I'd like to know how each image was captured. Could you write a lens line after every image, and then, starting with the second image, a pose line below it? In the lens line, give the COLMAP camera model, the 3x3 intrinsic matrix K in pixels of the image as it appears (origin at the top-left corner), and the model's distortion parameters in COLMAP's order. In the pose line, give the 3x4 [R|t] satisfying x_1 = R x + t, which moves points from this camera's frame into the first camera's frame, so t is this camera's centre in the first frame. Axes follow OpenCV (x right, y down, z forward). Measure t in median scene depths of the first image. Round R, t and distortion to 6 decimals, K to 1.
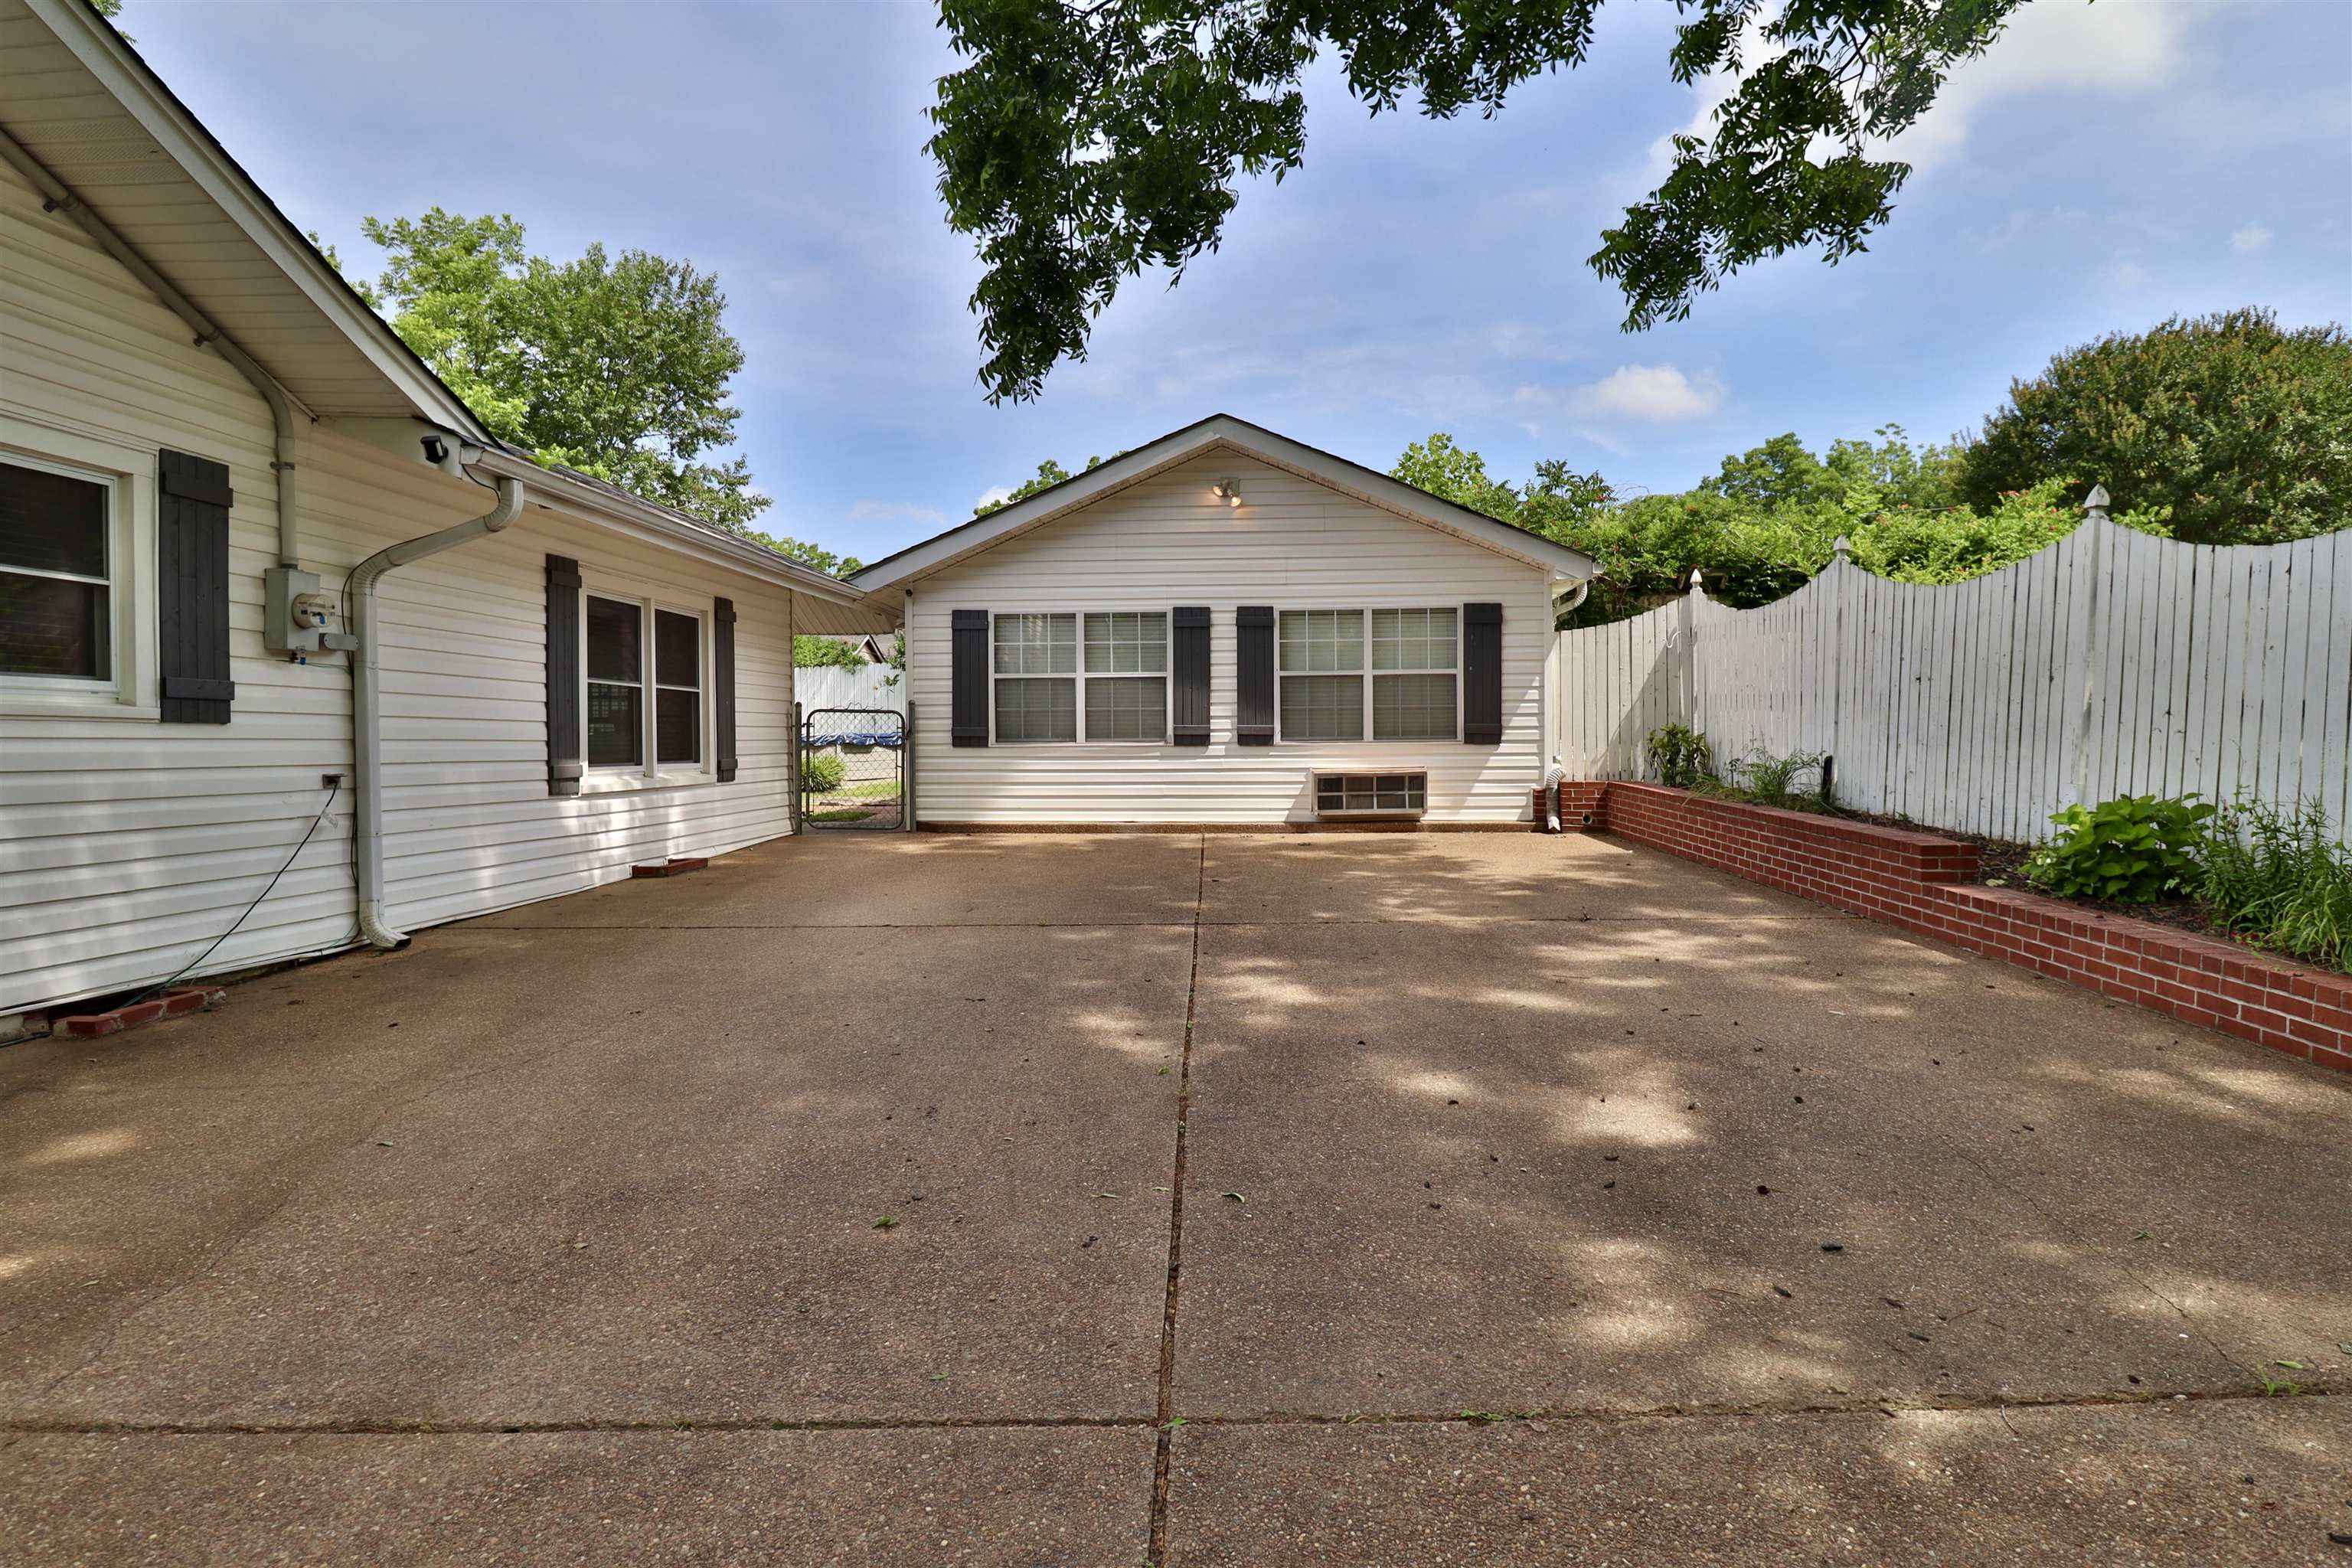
lens RADIAL K [[1274.4, 0, 1179.1], [0, 1274.4, 738.4], [0, 0, 1]] dist [0.006727, -0.011694]
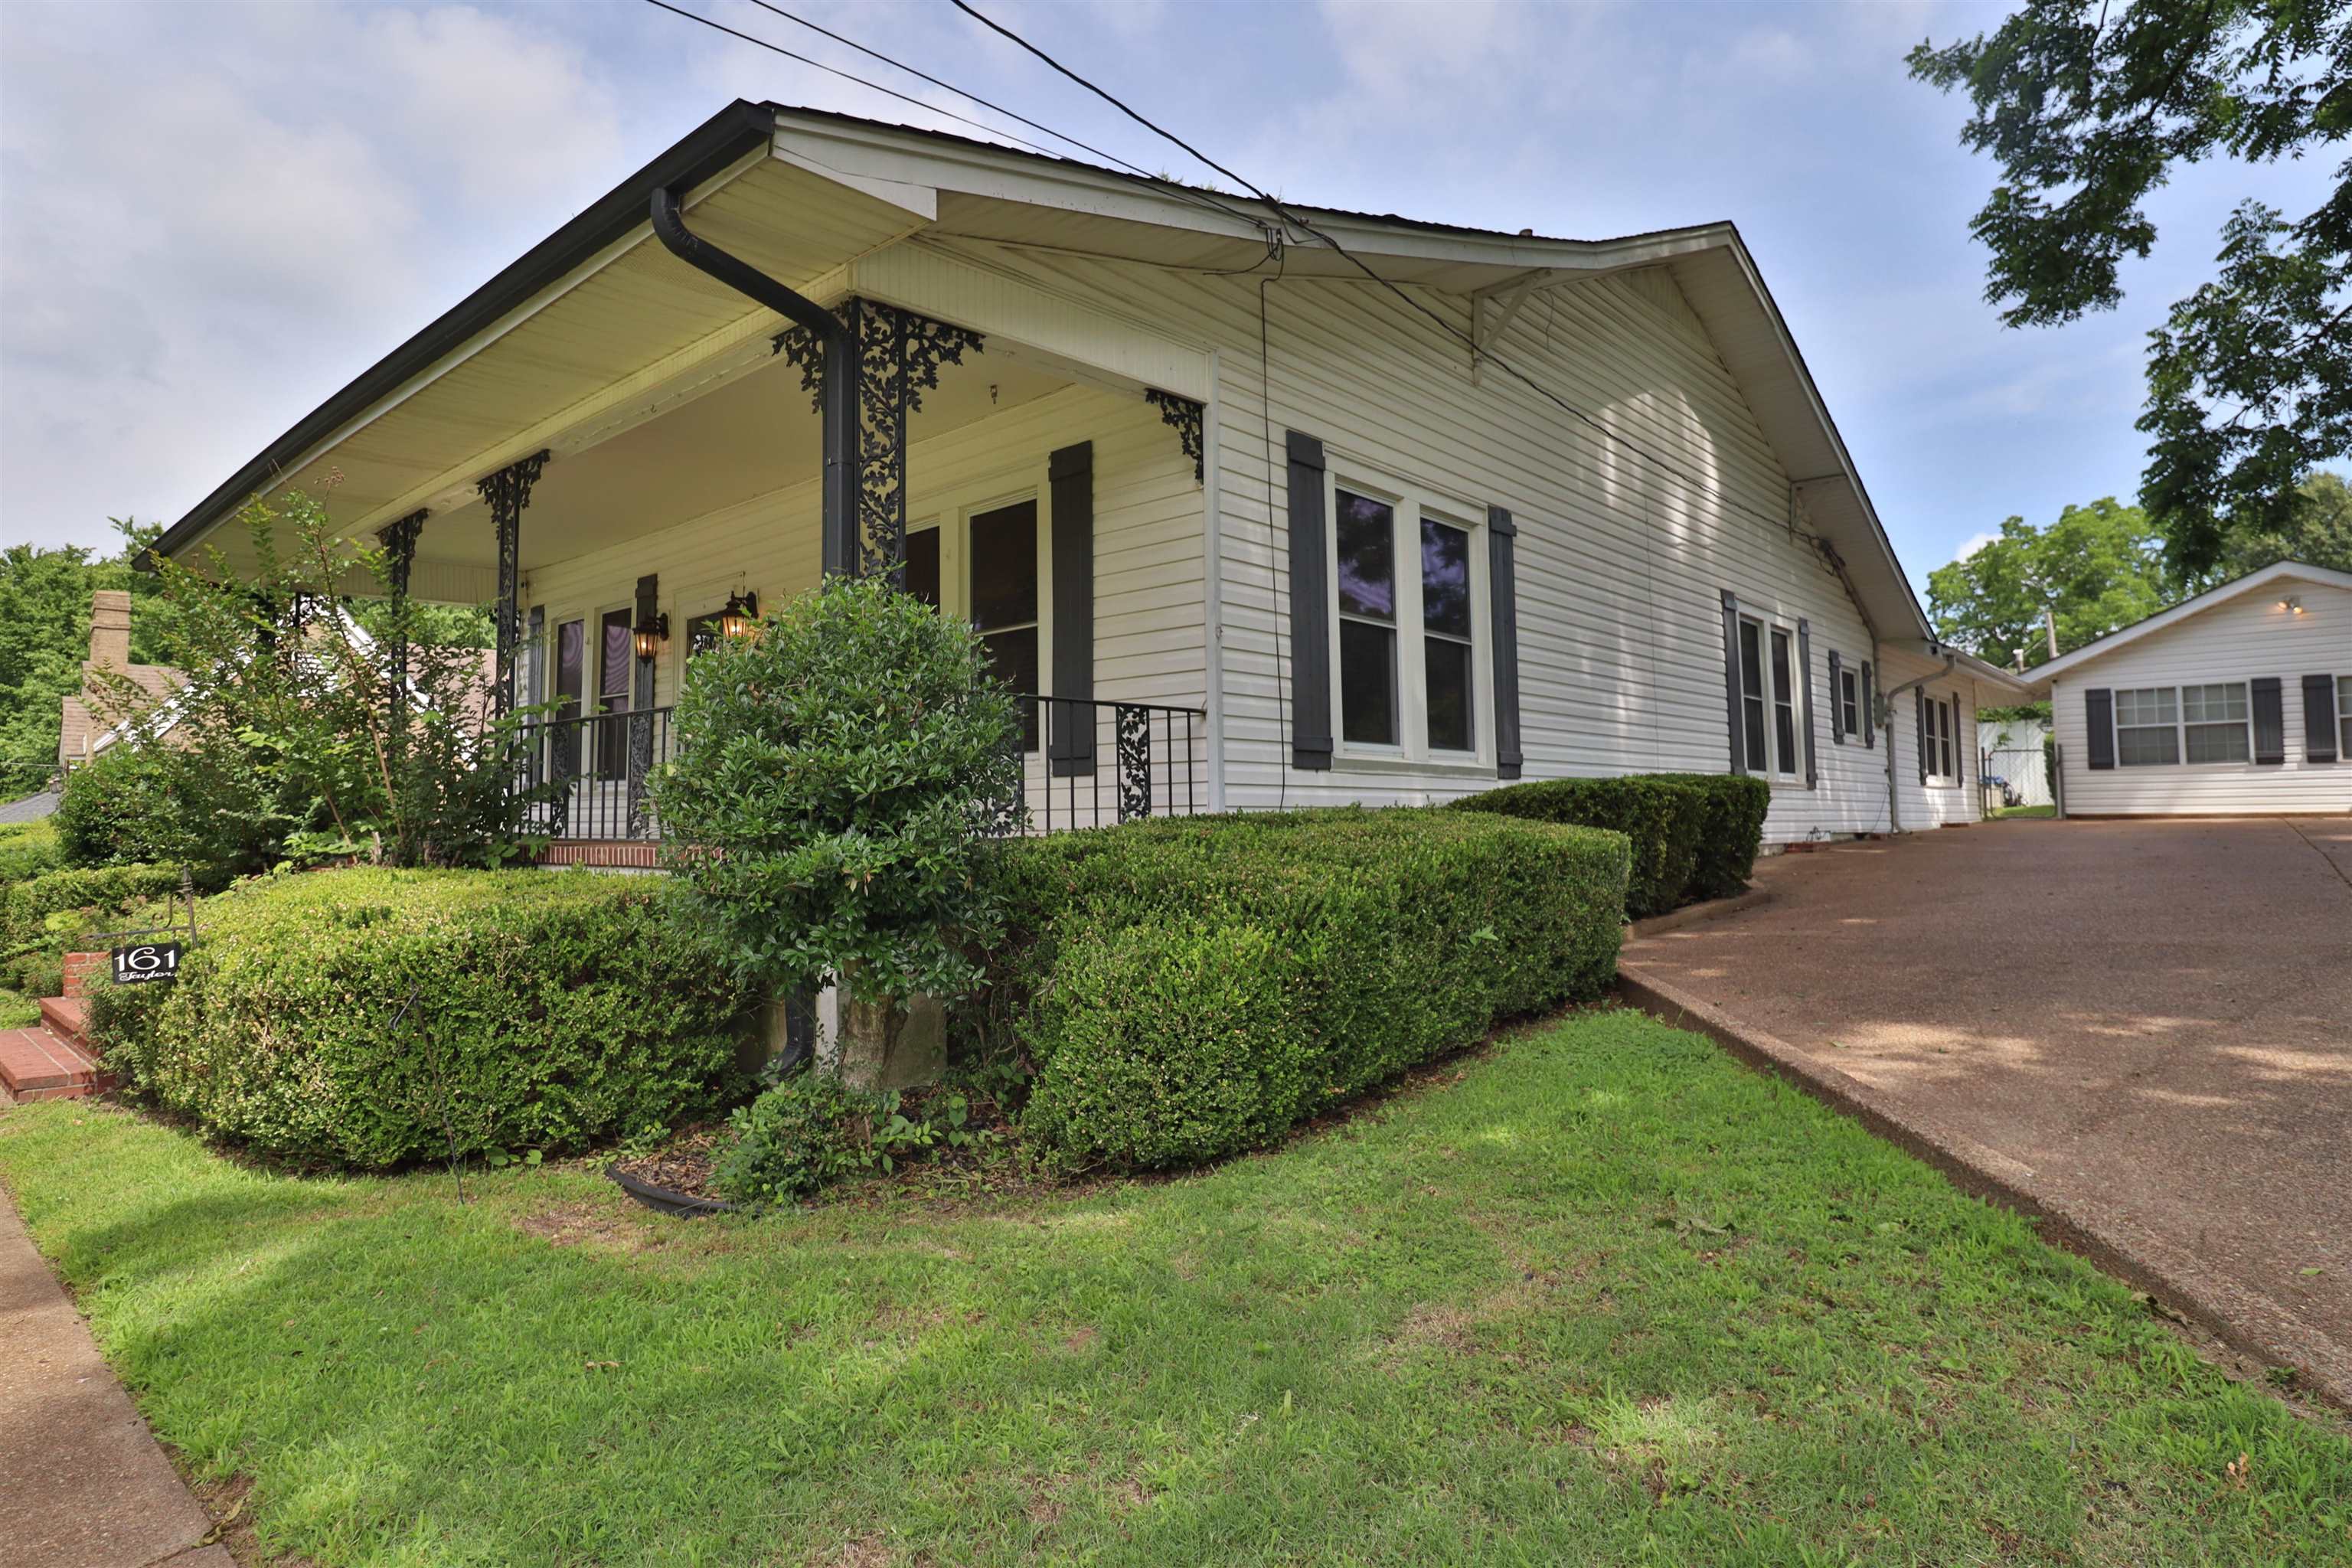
lens RADIAL K [[1257.4, 0, 1195.6], [0, 1257.4, 746.5], [0, 0, 1]] dist [0.003671, -0.014384]
pose [[0.788327, -0.039180, -0.614008, -0.089408], [0.005099, 0.998352, -0.057158, 0.067231], [0.615235, 0.041928, 0.787228, -1.082558]]
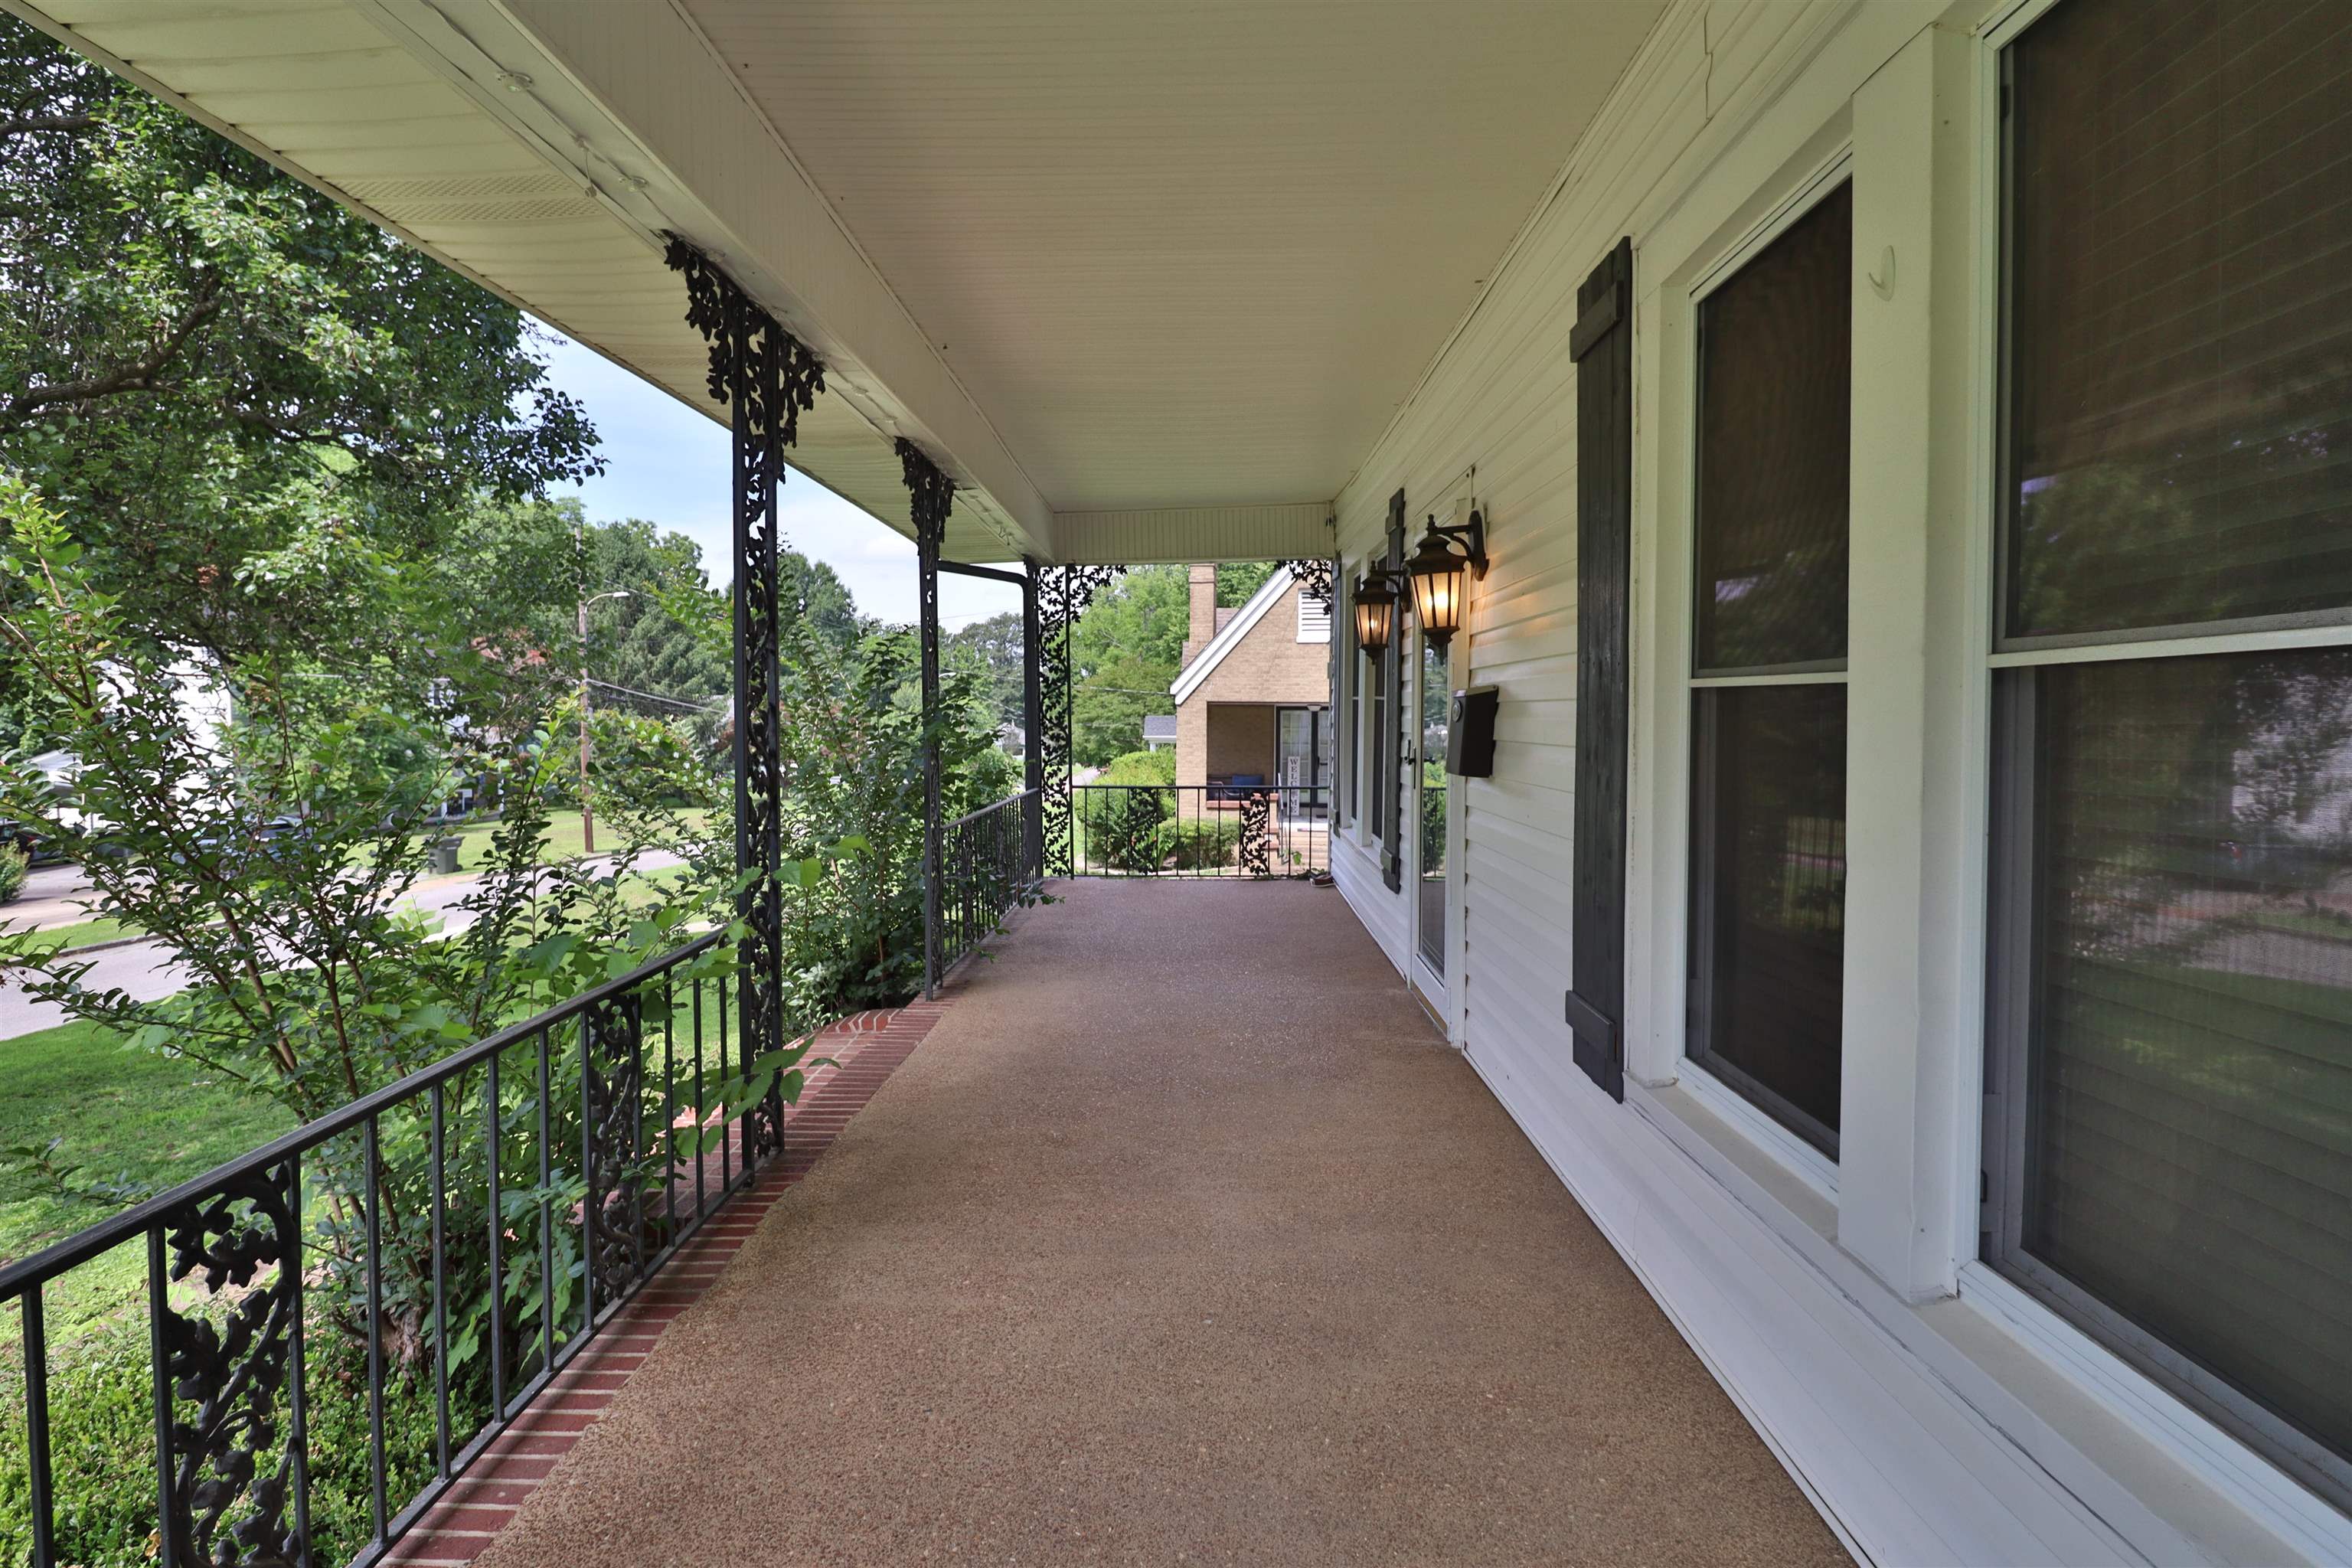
lens RADIAL K [[1213.7, 0, 1194.8], [0, 1213.7, 755.2], [0, 0, 1]] dist [0.002432, -0.015211]
pose [[0.060883, 0.042987, -0.997219, -0.486147], [-0.003462, 0.999075, 0.042855, -0.029228], [0.998139, 0.000843, 0.060976, -0.710014]]
